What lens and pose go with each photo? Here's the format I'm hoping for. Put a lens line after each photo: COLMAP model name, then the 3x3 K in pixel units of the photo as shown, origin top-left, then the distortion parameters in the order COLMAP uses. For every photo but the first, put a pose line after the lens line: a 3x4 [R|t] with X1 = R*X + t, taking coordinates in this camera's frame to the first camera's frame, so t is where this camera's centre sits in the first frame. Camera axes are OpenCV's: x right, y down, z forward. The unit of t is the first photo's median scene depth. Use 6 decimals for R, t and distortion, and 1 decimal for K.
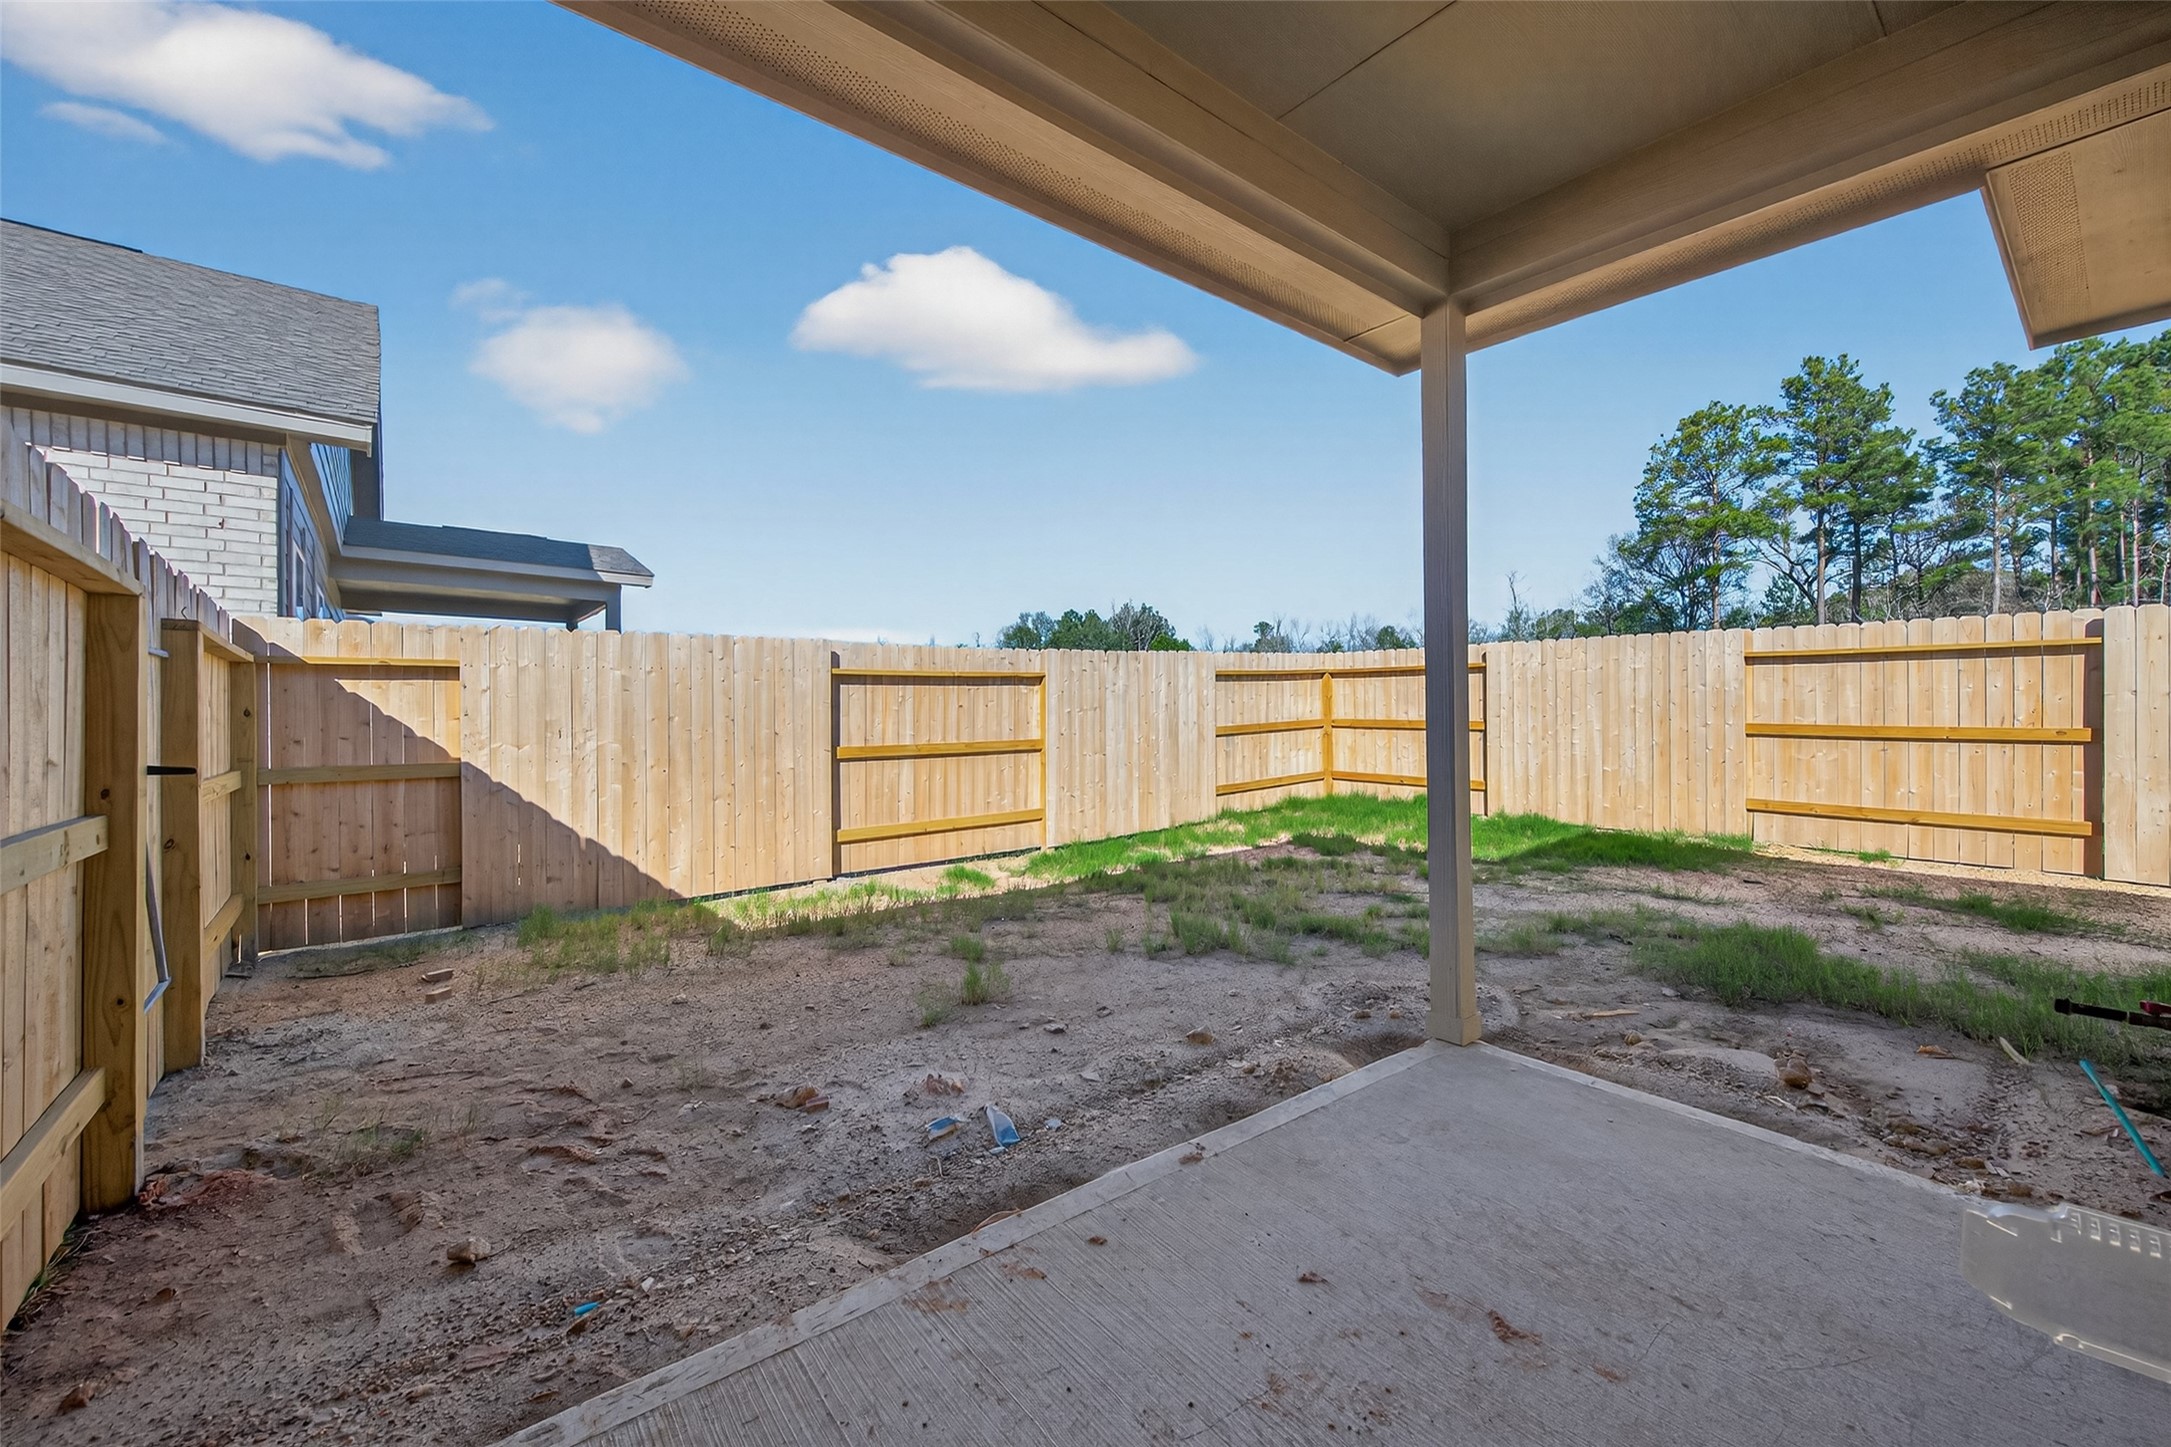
lens RADIAL K [[868.0, 0, 1085.5], [0, 868.0, 723.5], [0, 0, 1]] dist [0.000328, -0.000279]
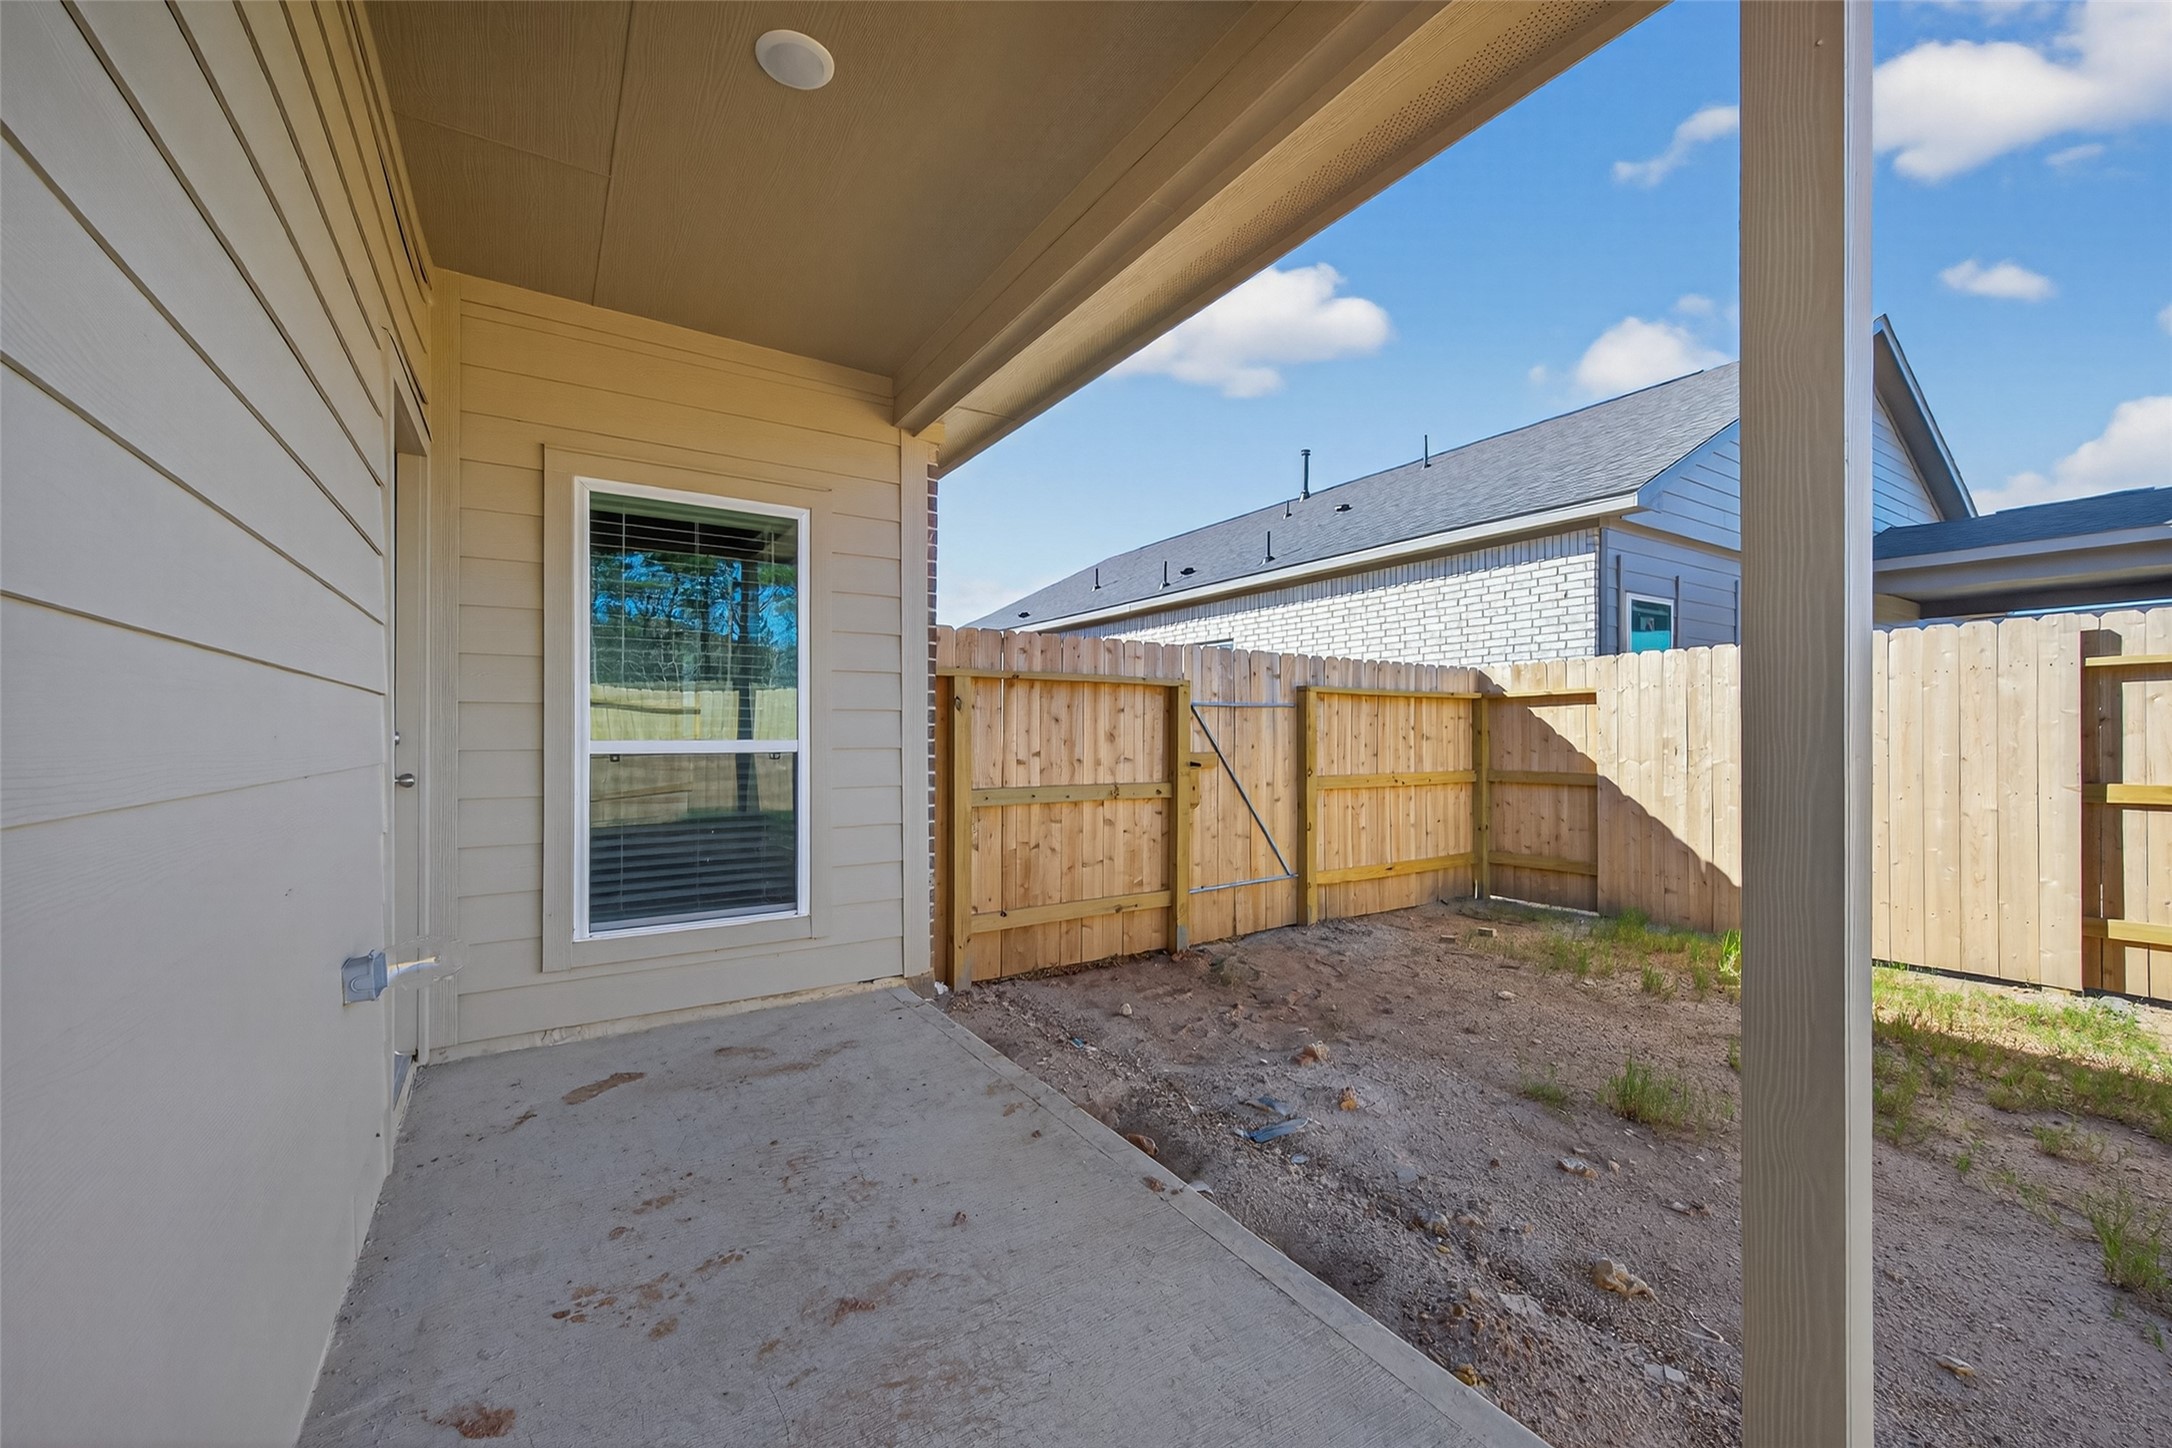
lens RADIAL K [[858.7, 0, 1122.9], [0, 858.7, 720.3], [0, 0, 1]] dist [0.003048, 0.000210]
pose [[-0.090966, -0.011048, -0.995793, 0.542302], [-0.000522, 0.999939, -0.011047, -0.015534], [0.995854, -0.000485, -0.090967, 0.502974]]
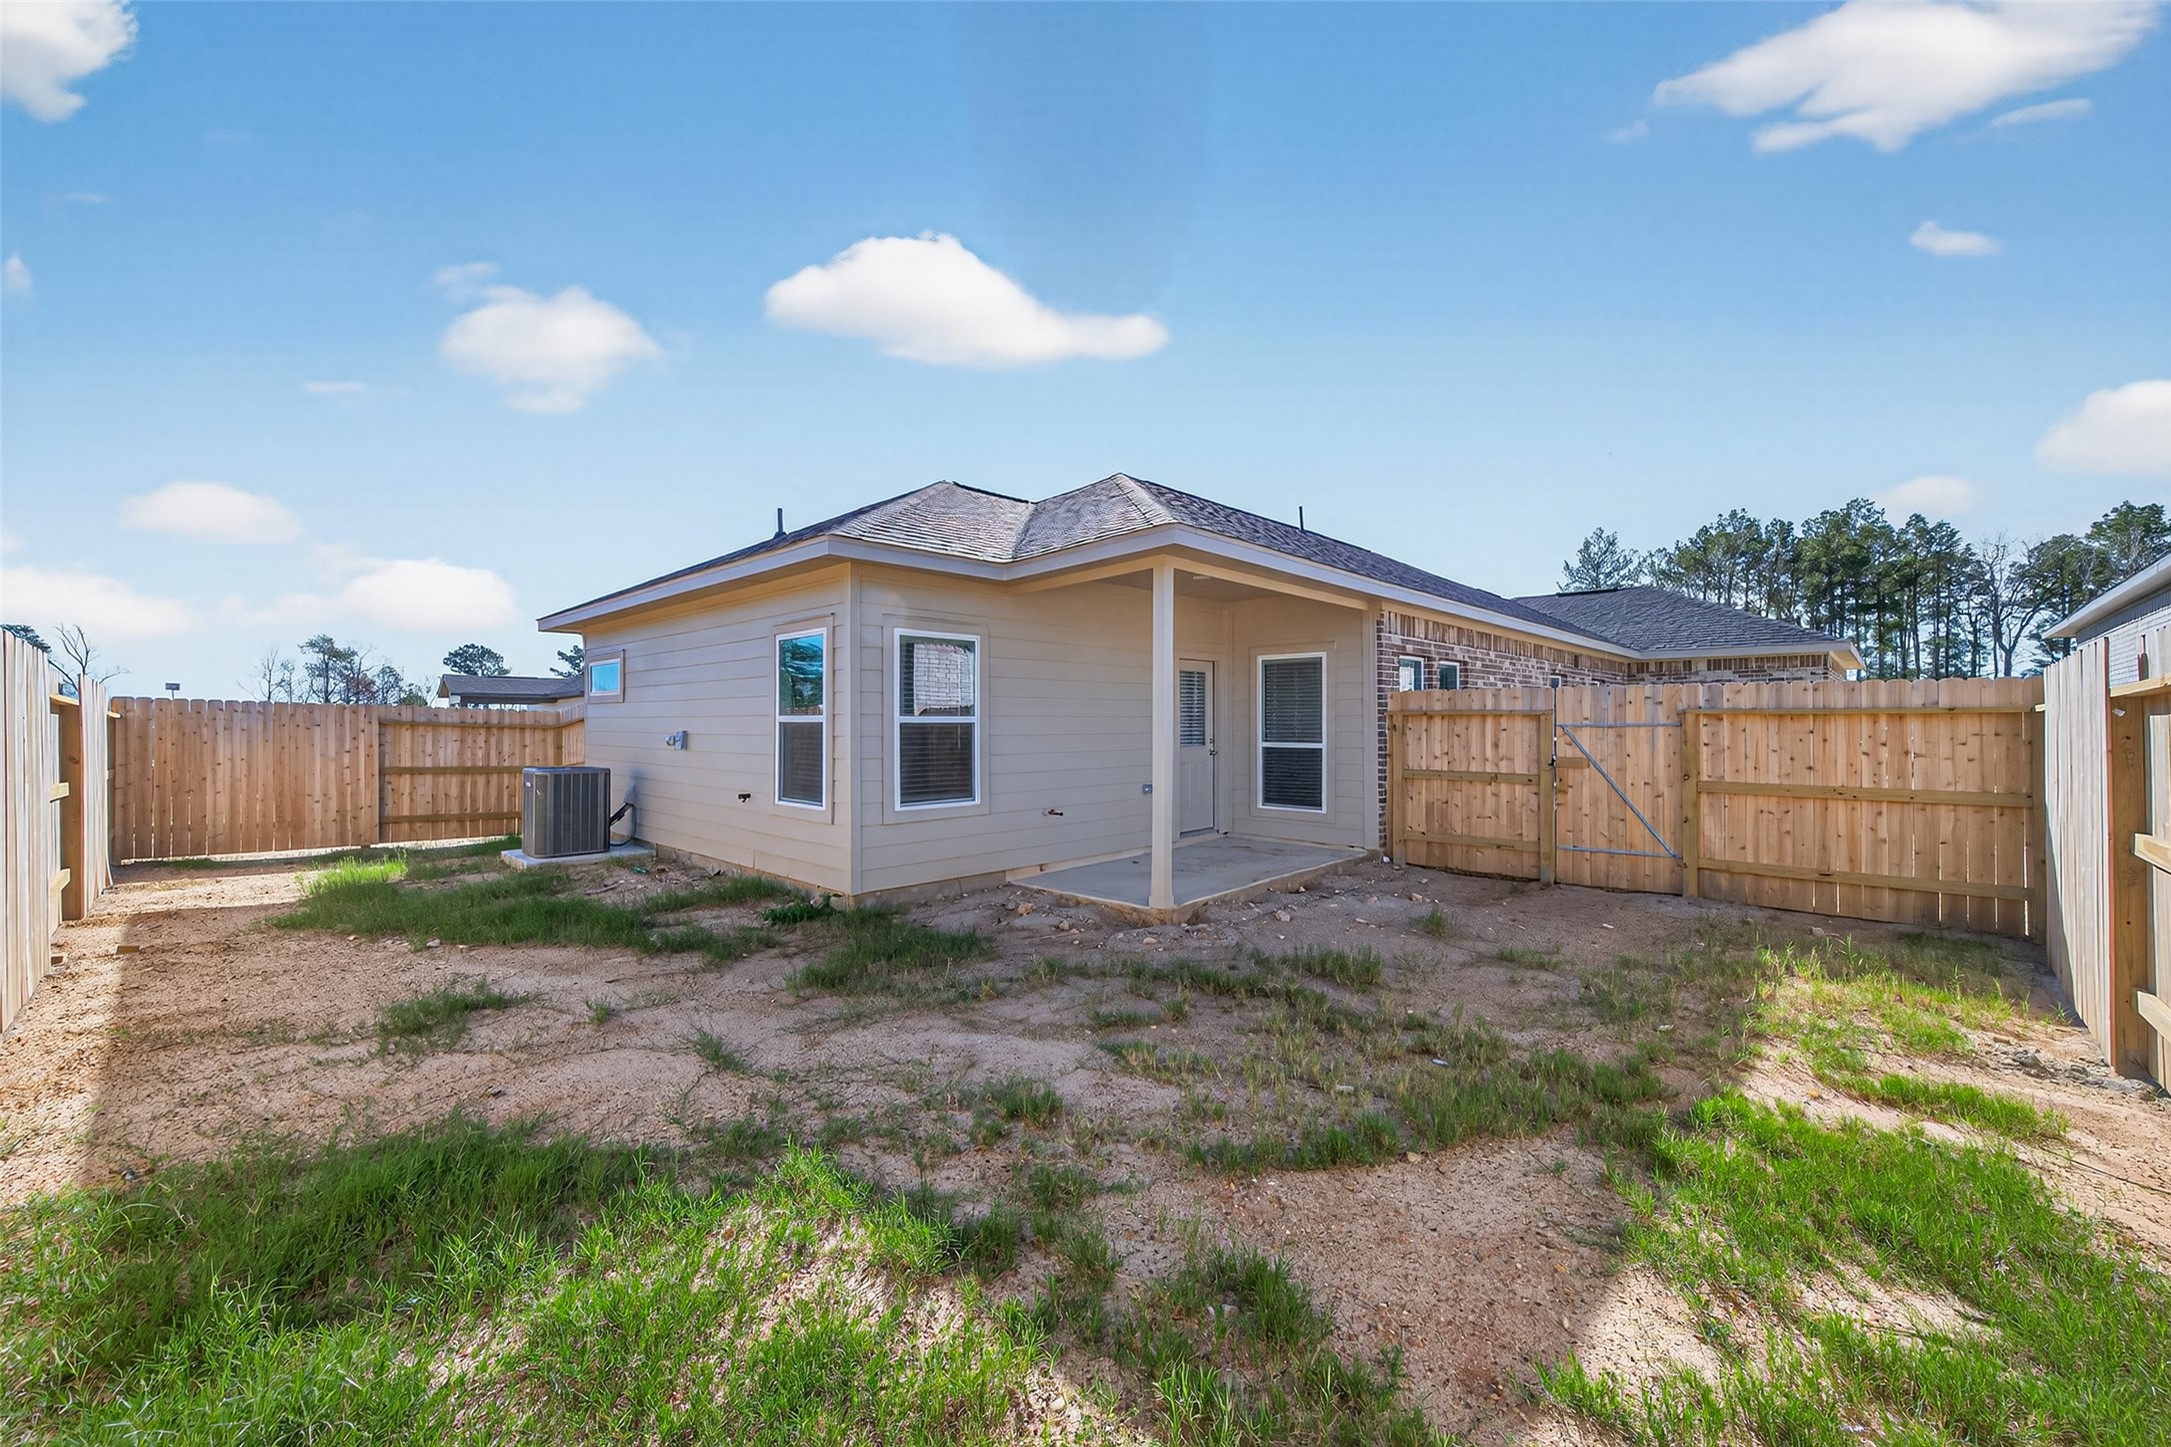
lens RADIAL K [[836.4, 0, 1081.2], [0, 836.4, 721.5], [0, 0, 1]] dist [0.003120, -0.000210]
pose [[-0.994434, 0.008929, -0.104985, 0.546848], [0.008625, 0.999957, 0.003346, -0.068891], [0.105010, 0.002421, -0.994468, 2.011940]]
